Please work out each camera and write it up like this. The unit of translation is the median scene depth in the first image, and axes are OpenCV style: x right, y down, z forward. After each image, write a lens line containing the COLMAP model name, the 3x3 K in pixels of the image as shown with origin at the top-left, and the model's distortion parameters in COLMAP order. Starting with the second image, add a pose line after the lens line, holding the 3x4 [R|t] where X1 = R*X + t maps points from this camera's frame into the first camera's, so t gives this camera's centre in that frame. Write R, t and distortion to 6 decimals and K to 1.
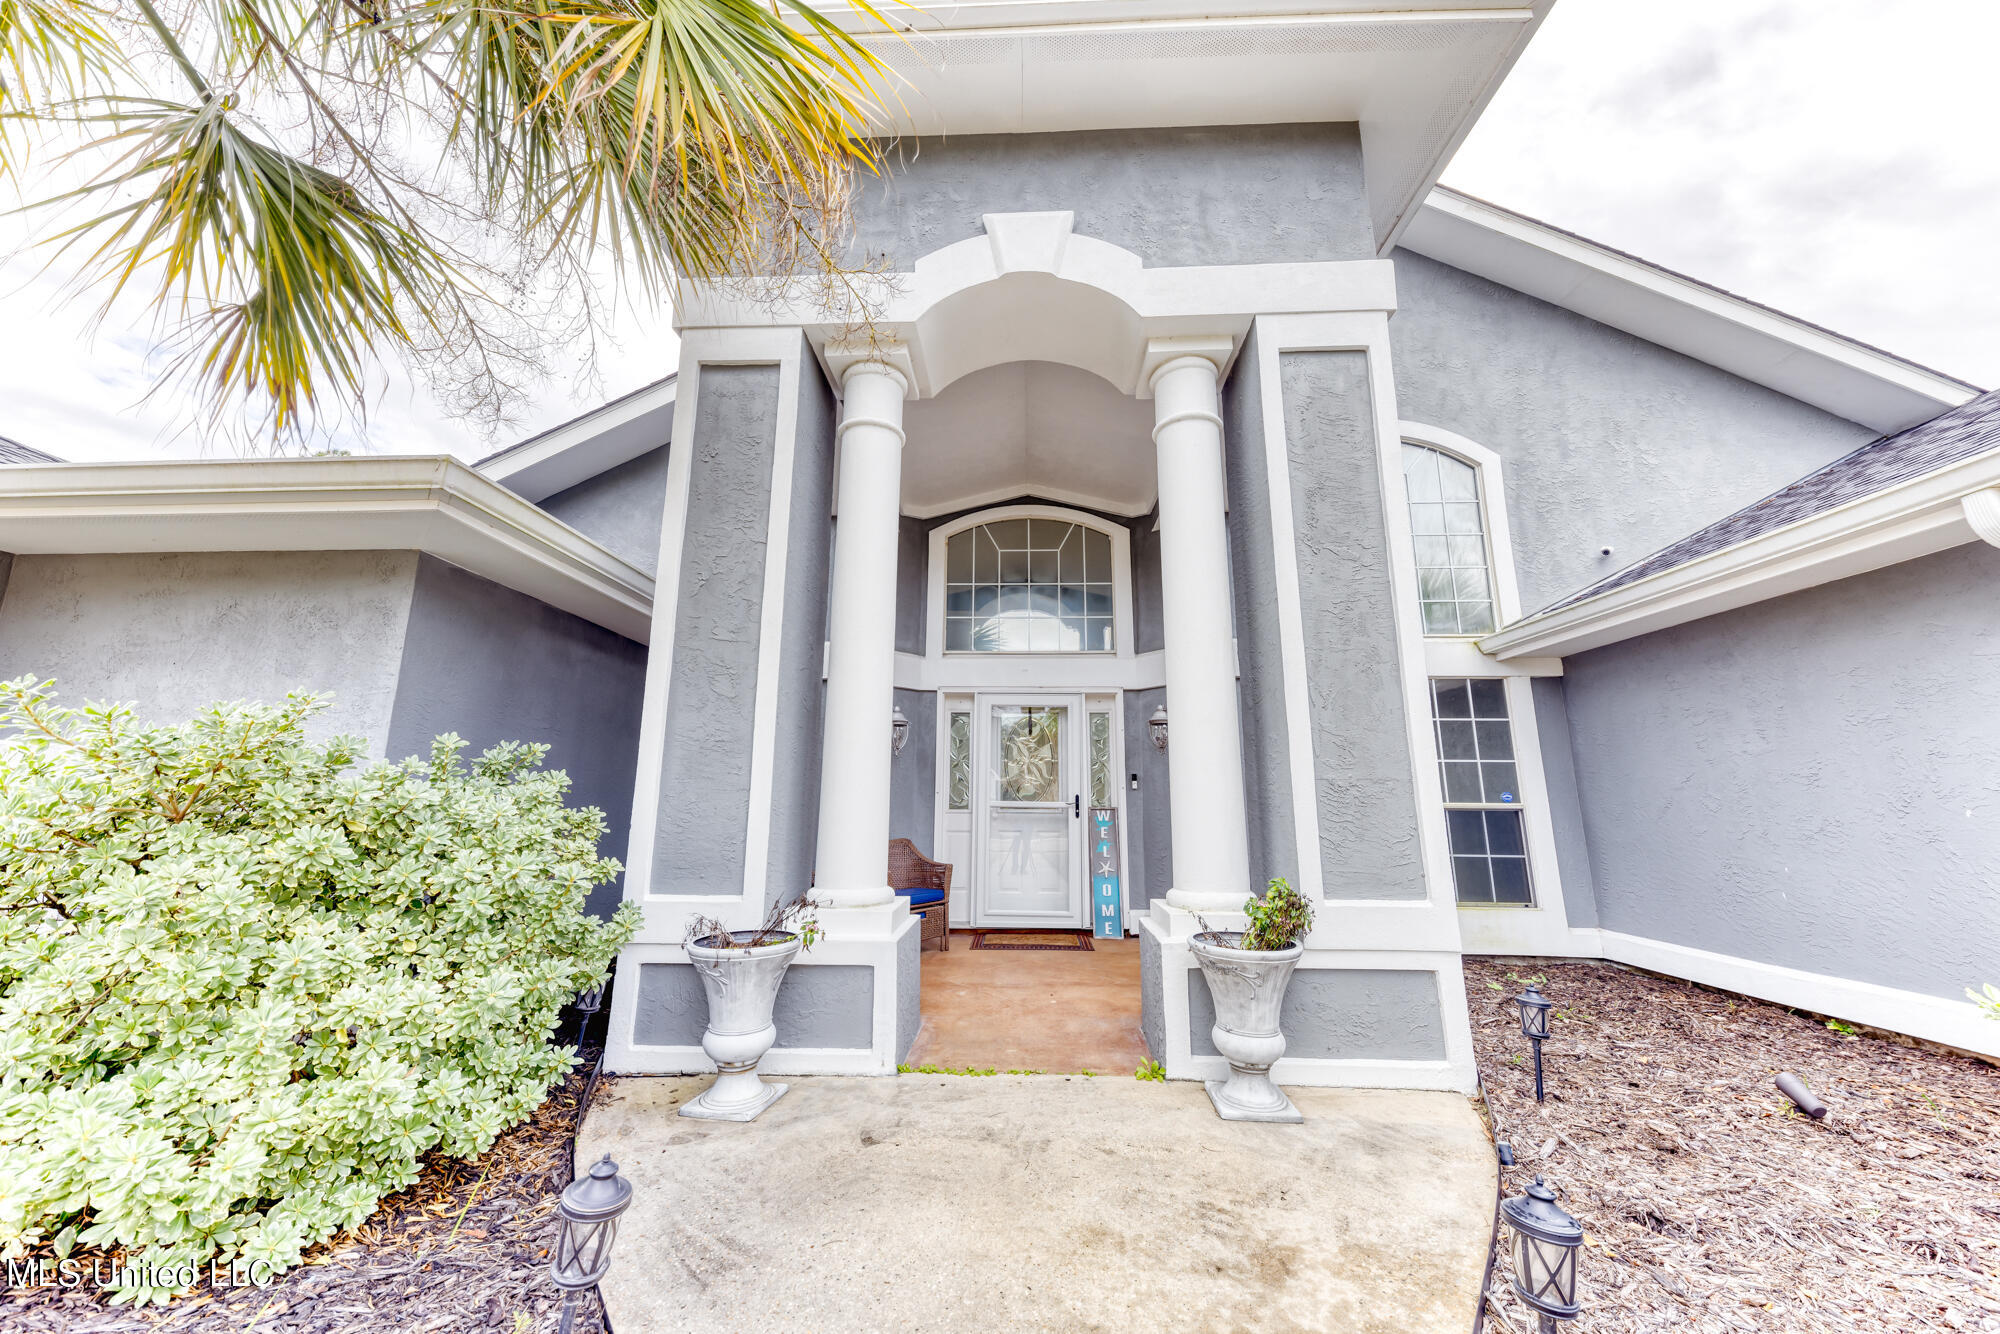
lens RADIAL K [[694.4, 0, 995.4], [0, 694.4, 663.6], [0, 0, 1]] dist [0.005727, -0.000045]
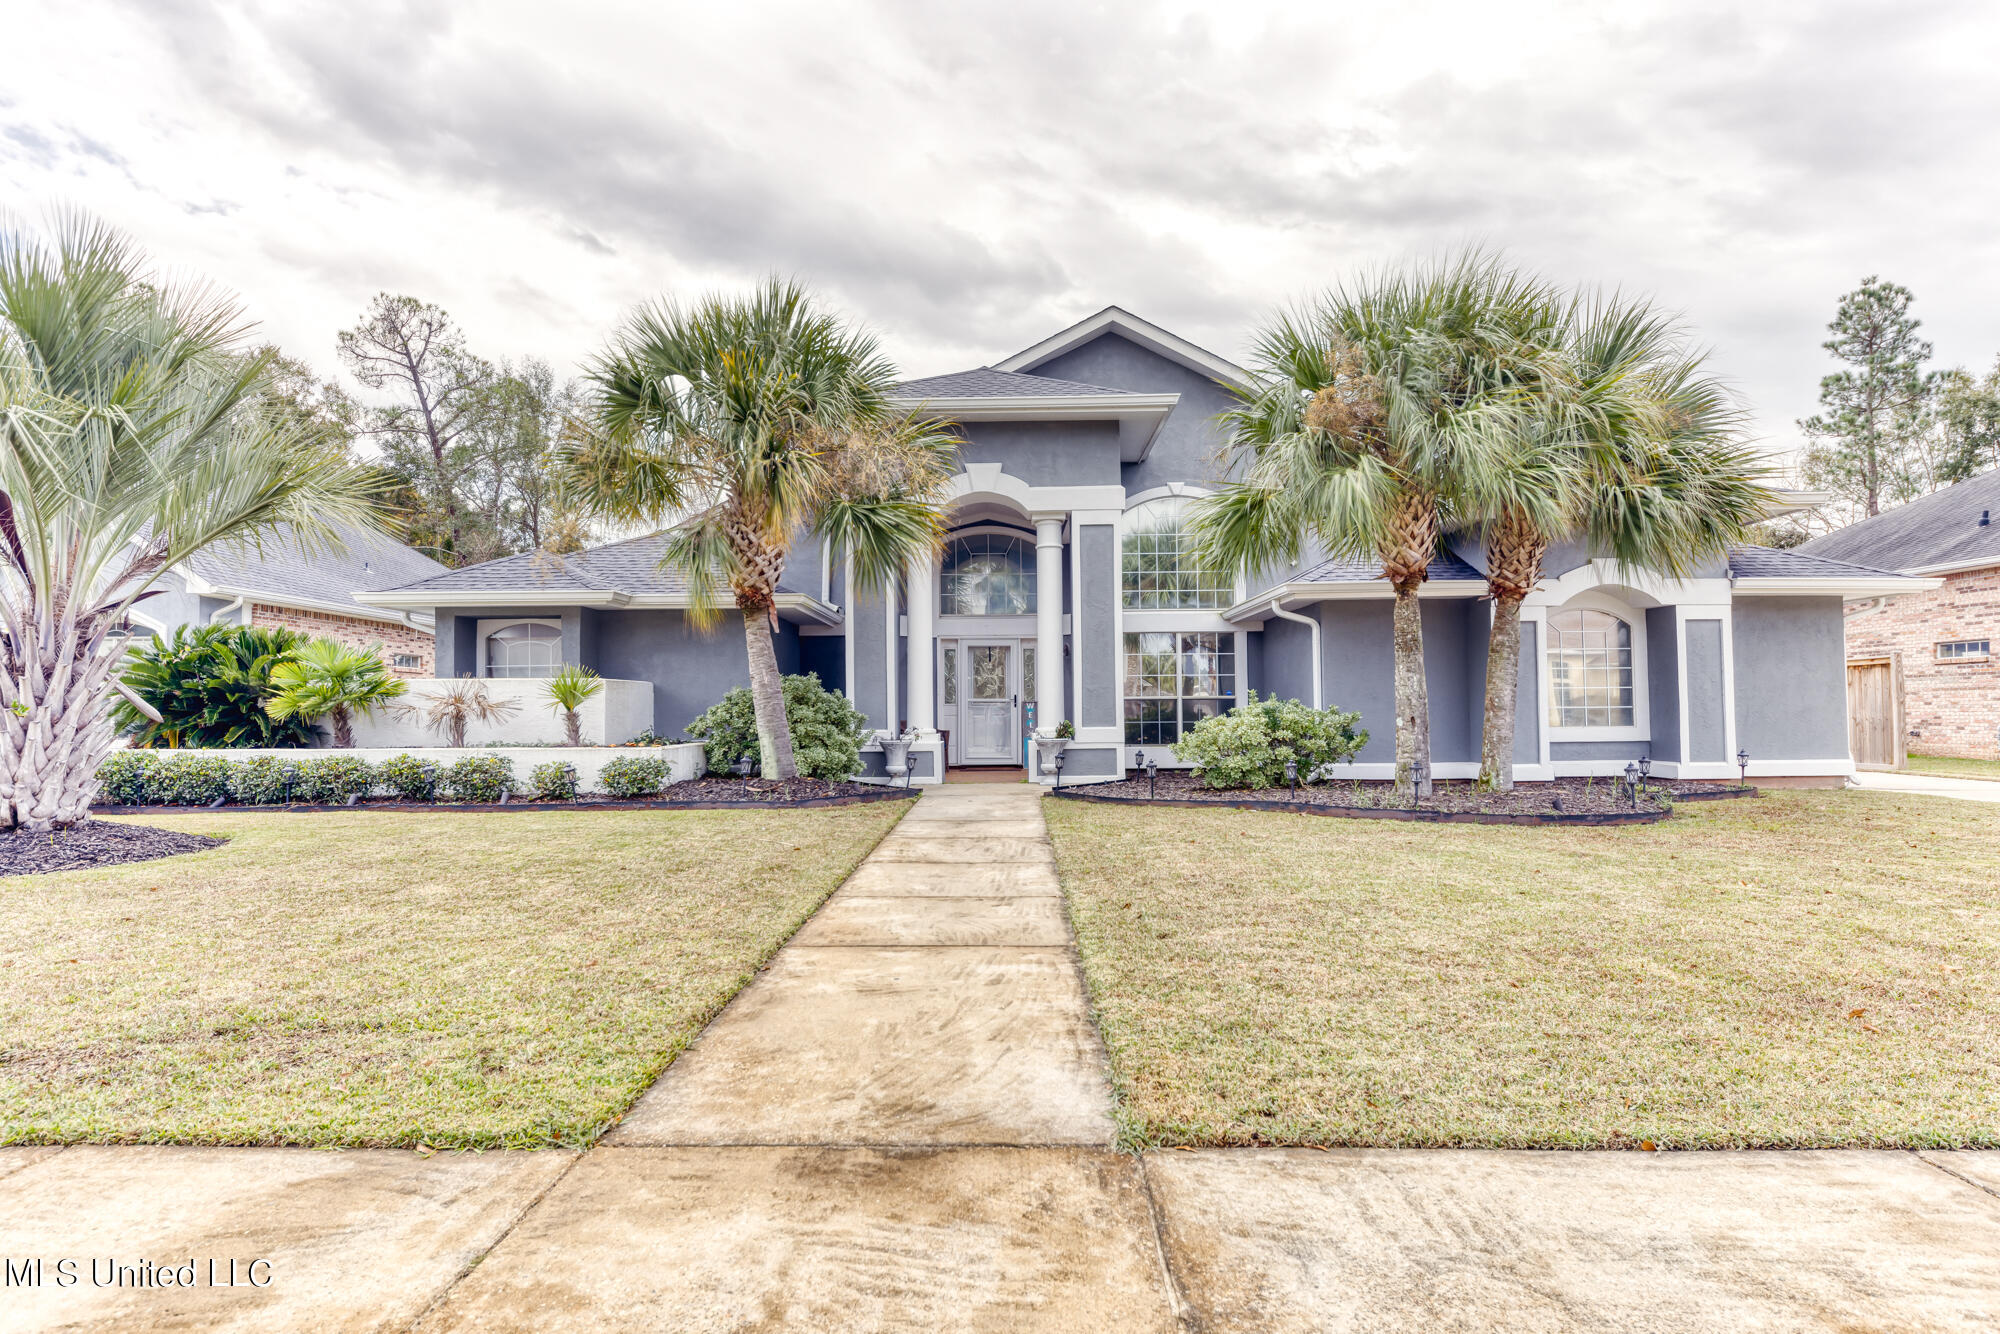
lens RADIAL K [[1117.3, 0, 1000.0], [0, 1117.3, 667.0], [0, 0, 1]] dist [-0.000116, 0.000161]
pose [[0.999255, -0.010541, 0.037117, -0.032561], [0.004794, 0.988423, 0.151646, -0.345568], [-0.038286, -0.151355, 0.987738, -1.983923]]
